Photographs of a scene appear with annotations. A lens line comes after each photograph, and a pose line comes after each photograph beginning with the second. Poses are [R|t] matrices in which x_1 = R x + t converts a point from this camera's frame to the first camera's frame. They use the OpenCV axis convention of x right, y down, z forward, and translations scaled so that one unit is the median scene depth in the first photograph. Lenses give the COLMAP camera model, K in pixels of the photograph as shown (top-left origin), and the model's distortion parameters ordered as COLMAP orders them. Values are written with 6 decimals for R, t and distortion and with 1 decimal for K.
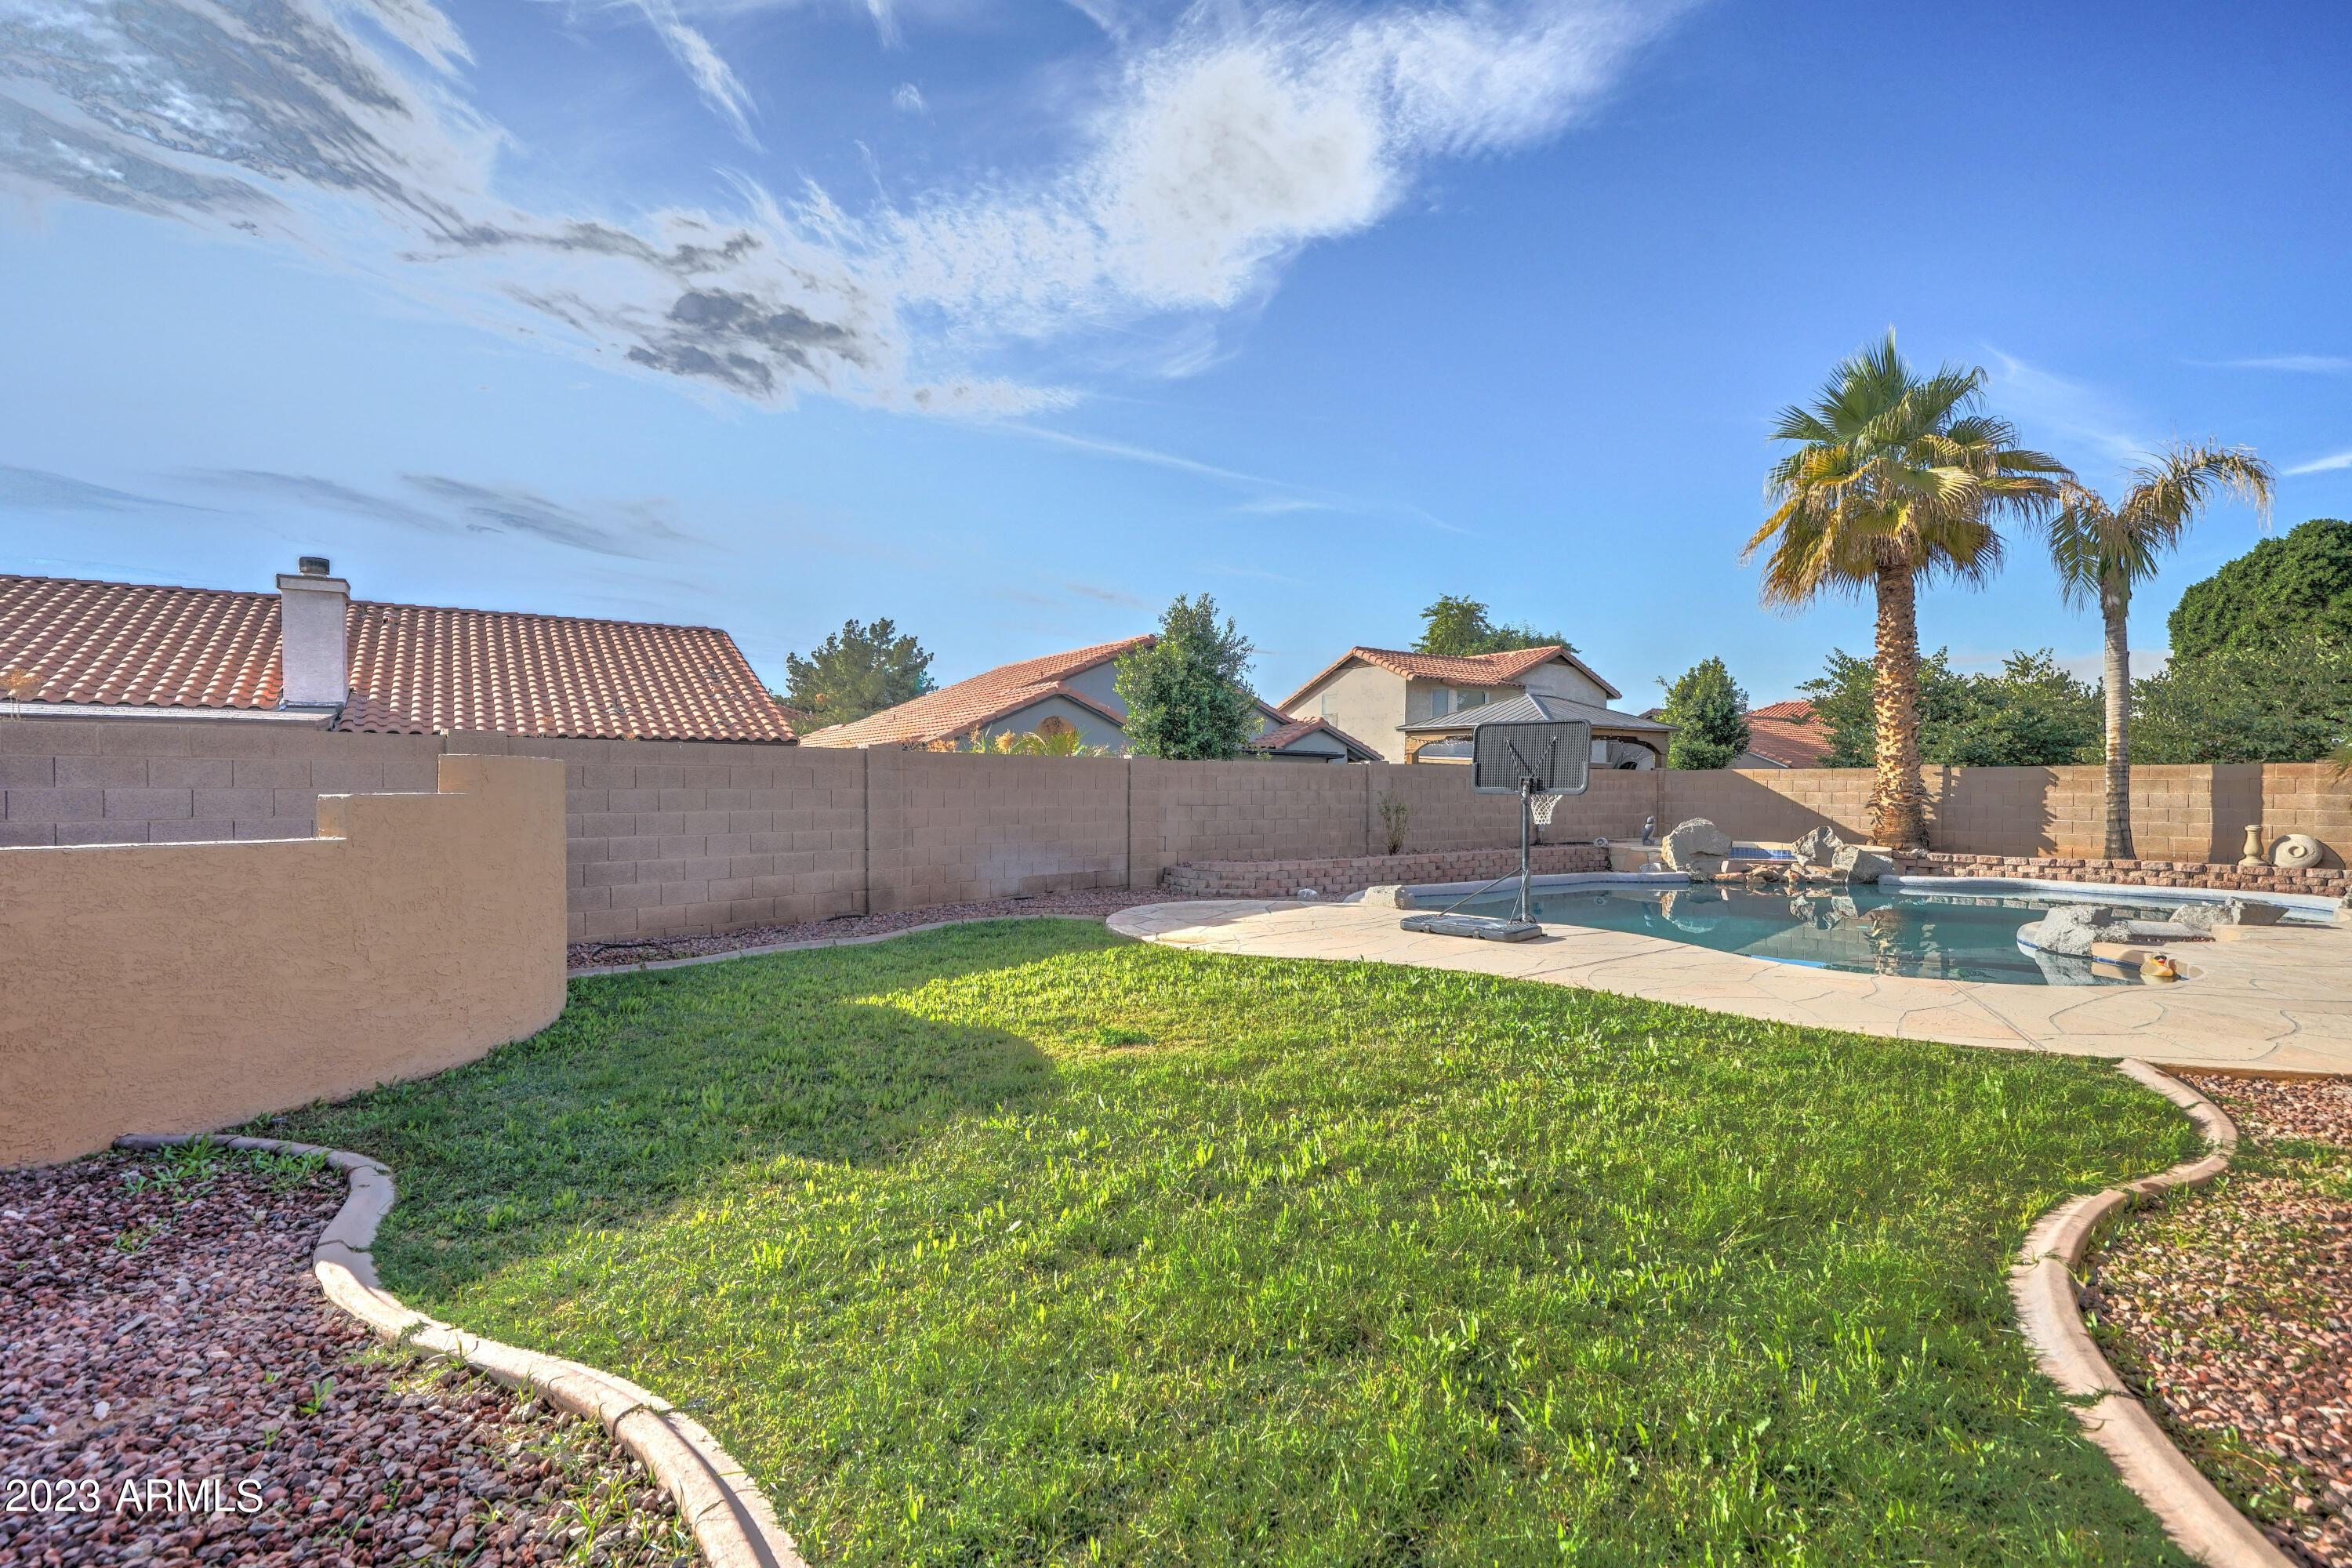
lens RADIAL K [[1066.7, 0, 1171.4], [0, 1066.7, 787.9], [0, 0, 1]] dist [0.005888, -0.001830]
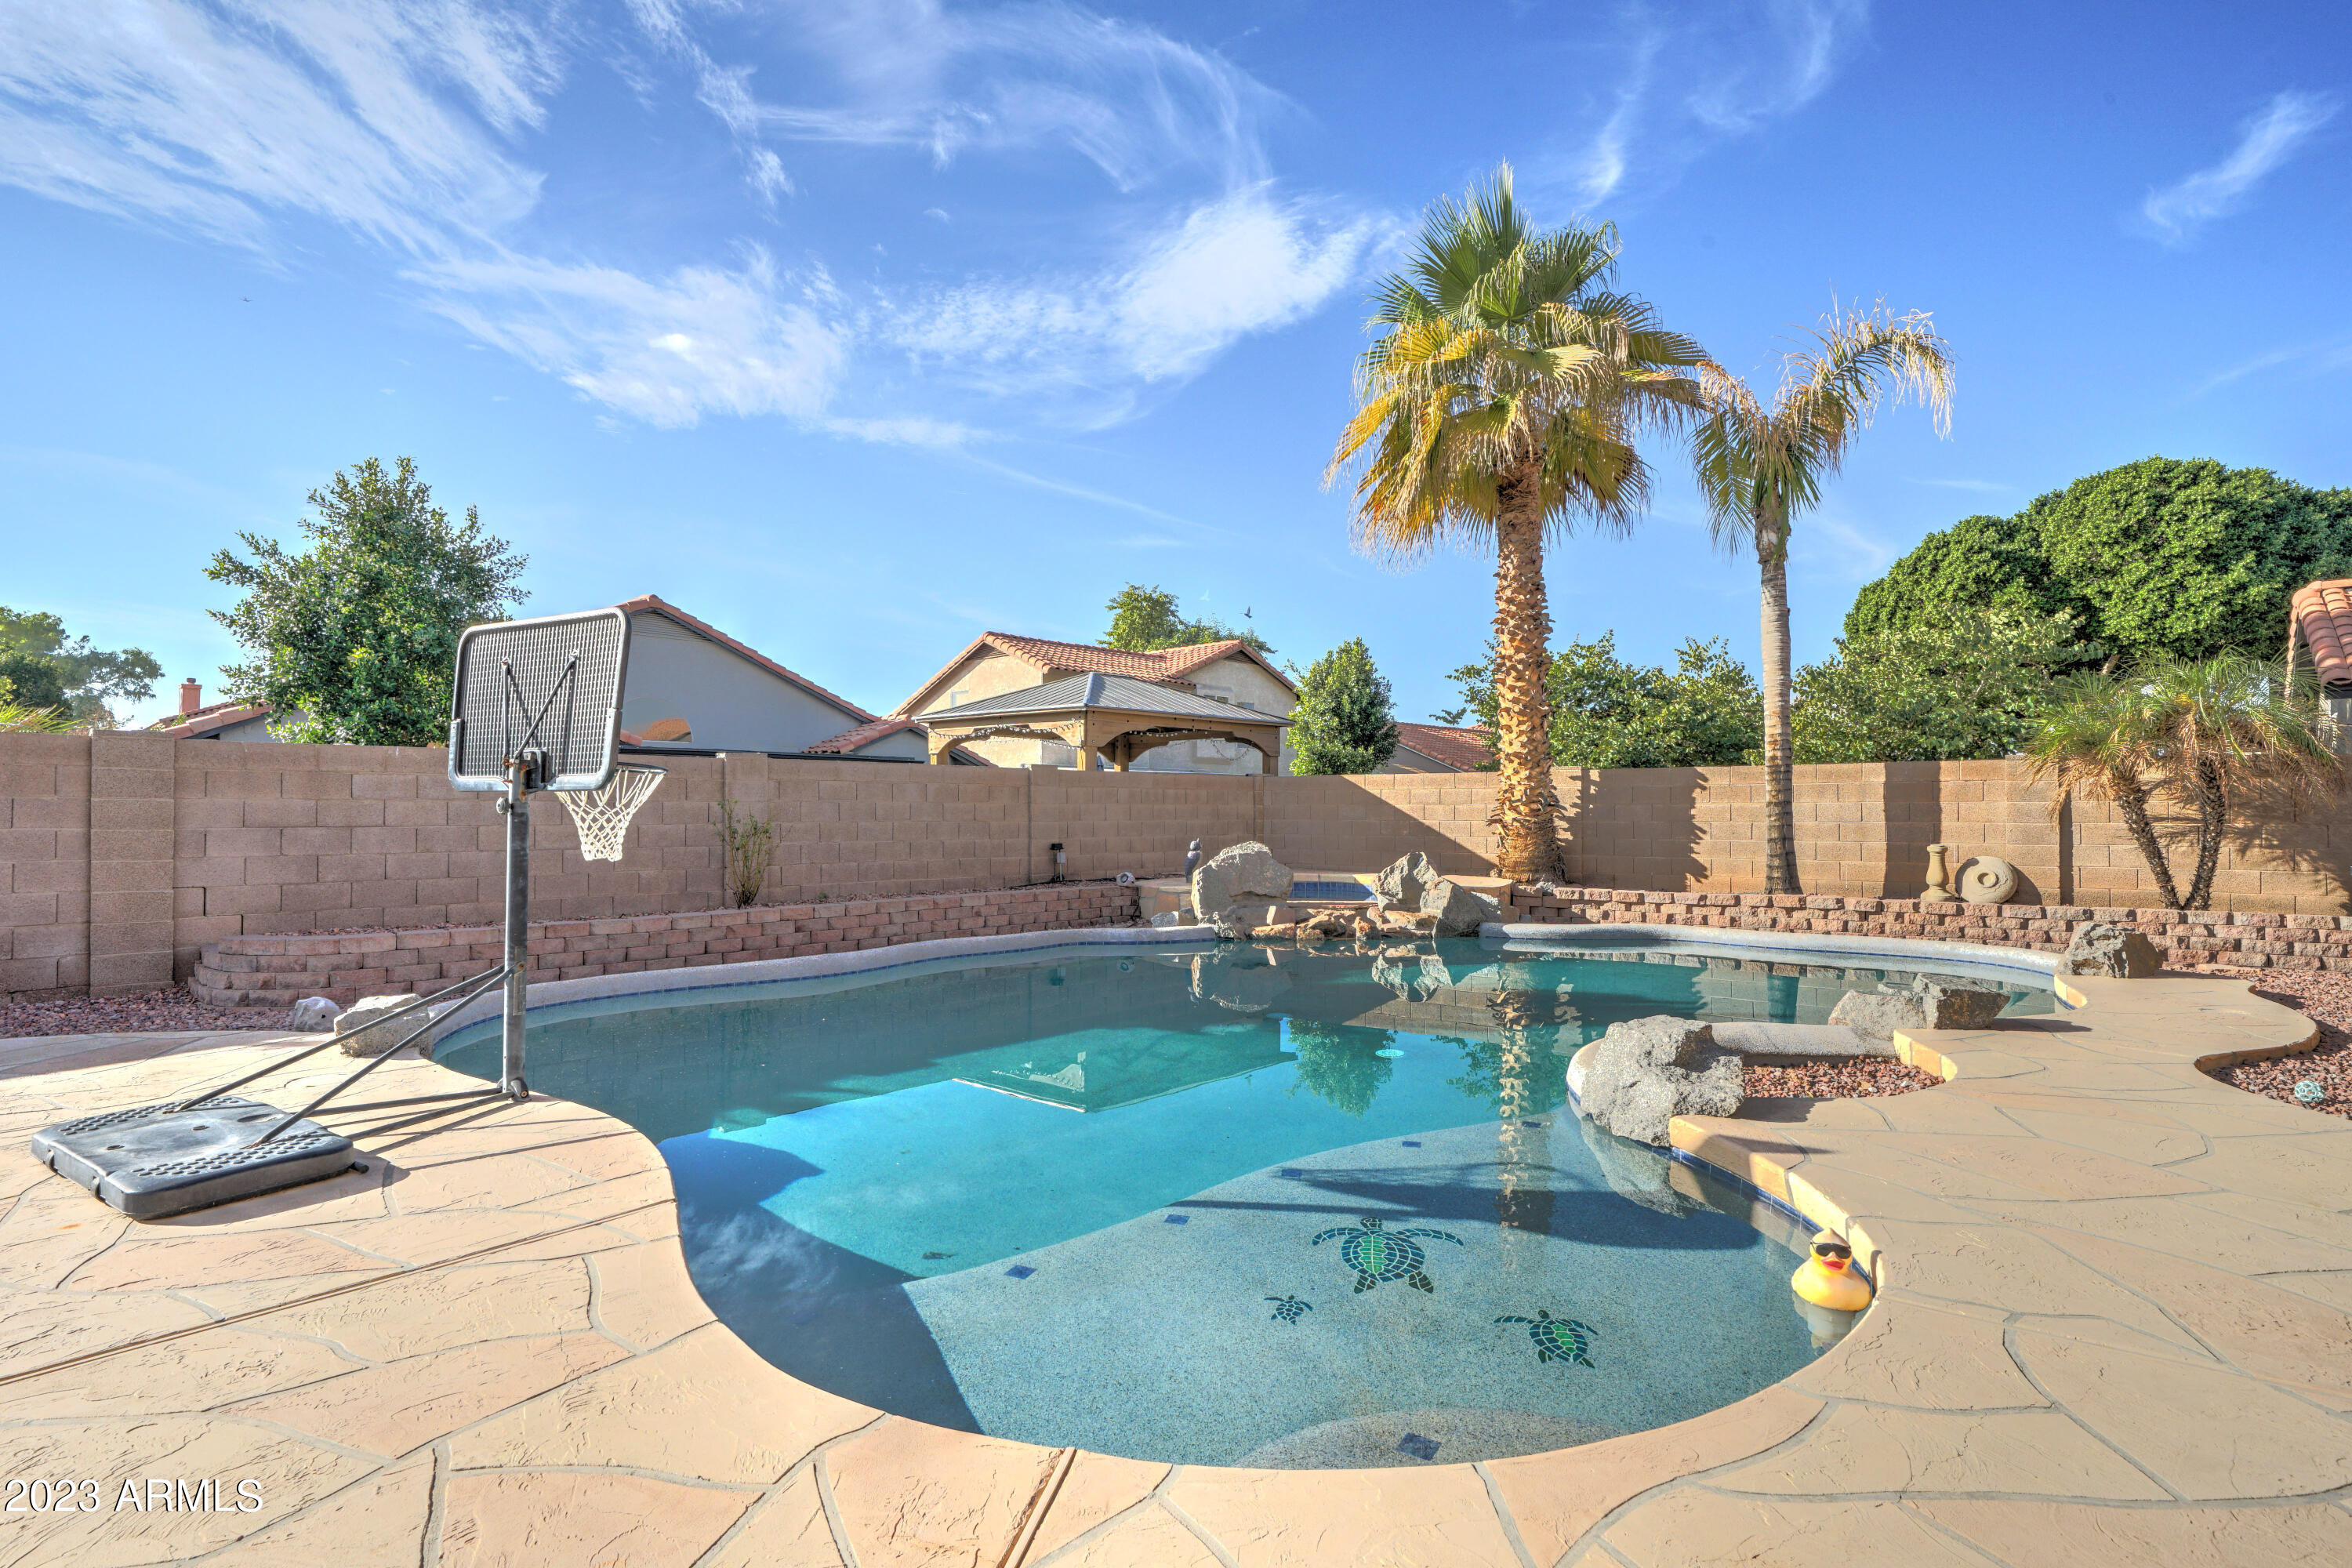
lens RADIAL K [[1153.9, 0, 1170.6], [0, 1153.9, 784.2], [0, 0, 1]] dist [0.003080, 0.001368]
pose [[0.976843, 0.001296, 0.213952, 0.291393], [0.003904, 0.999707, -0.023884, 0.009286], [-0.213921, 0.024166, 0.976552, 0.300357]]
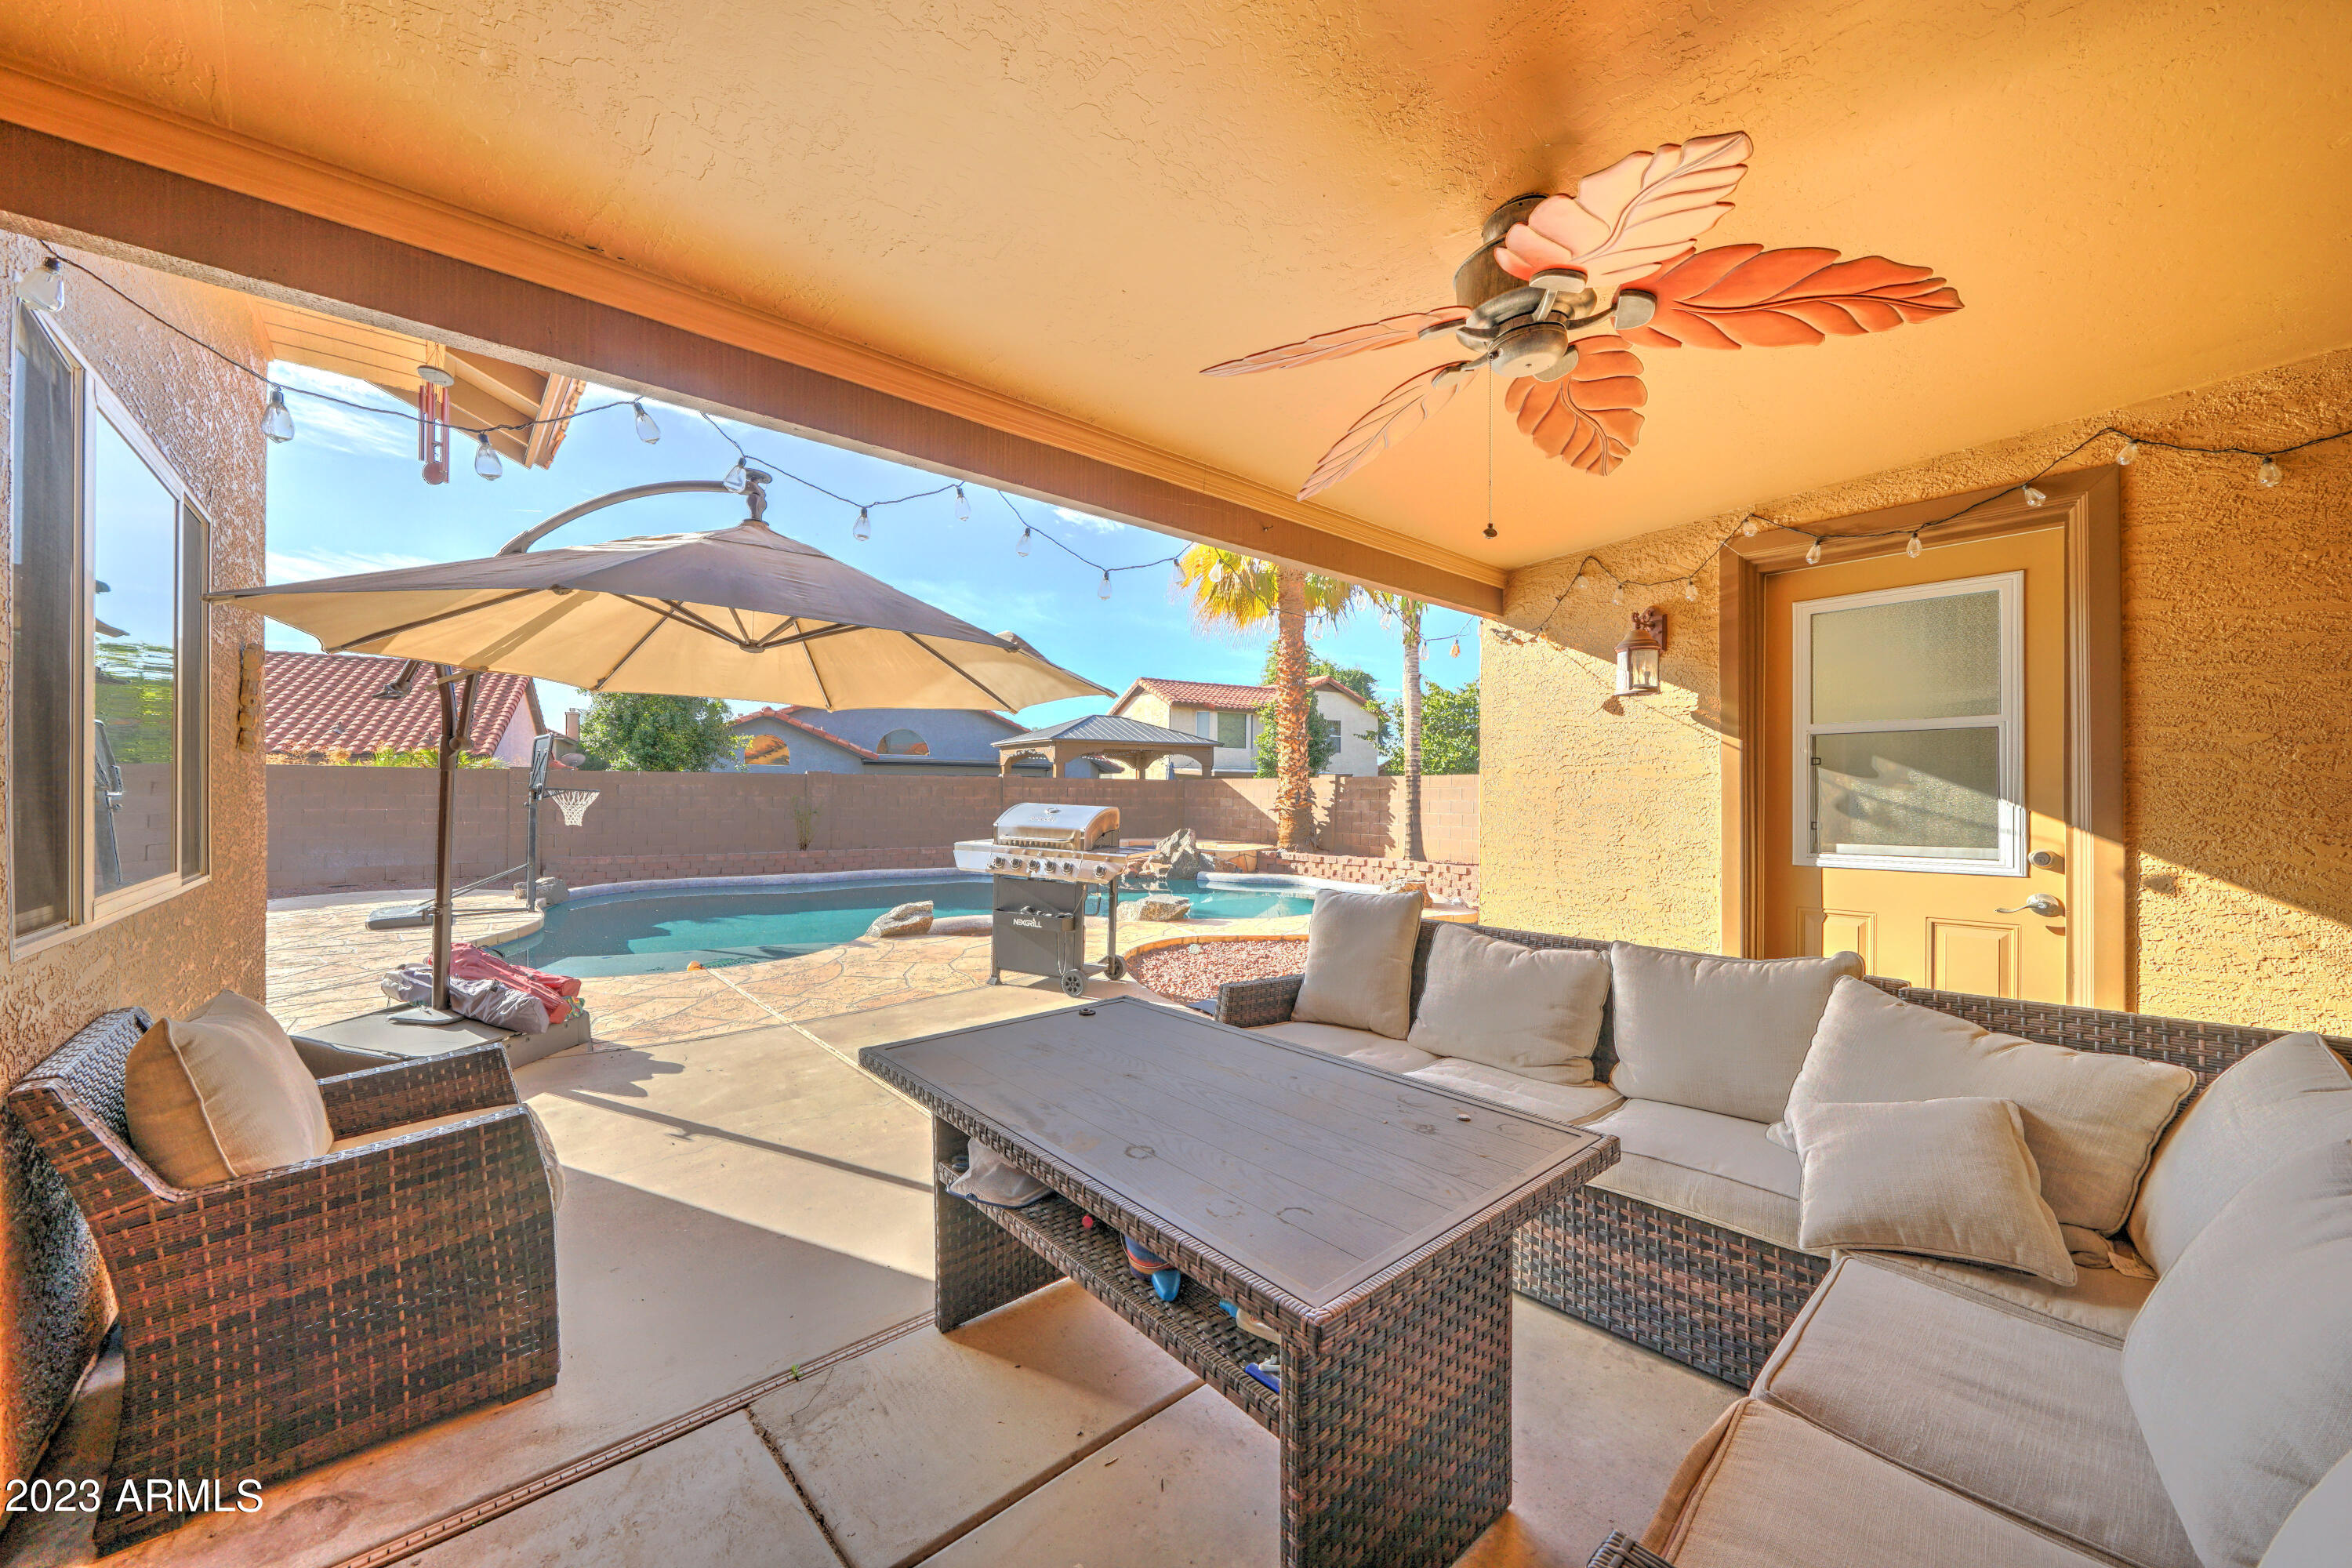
lens RADIAL K [[857.1, 0, 1173.6], [0, 857.1, 783.0], [0, 0, 1]] dist [-0.010509, -0.000071]
pose [[0.998083, 0.001307, -0.061874, 0.644350], [-0.002105, 0.999915, -0.012830, -0.000337], [0.061852, 0.012935, 0.998002, 0.085748]]
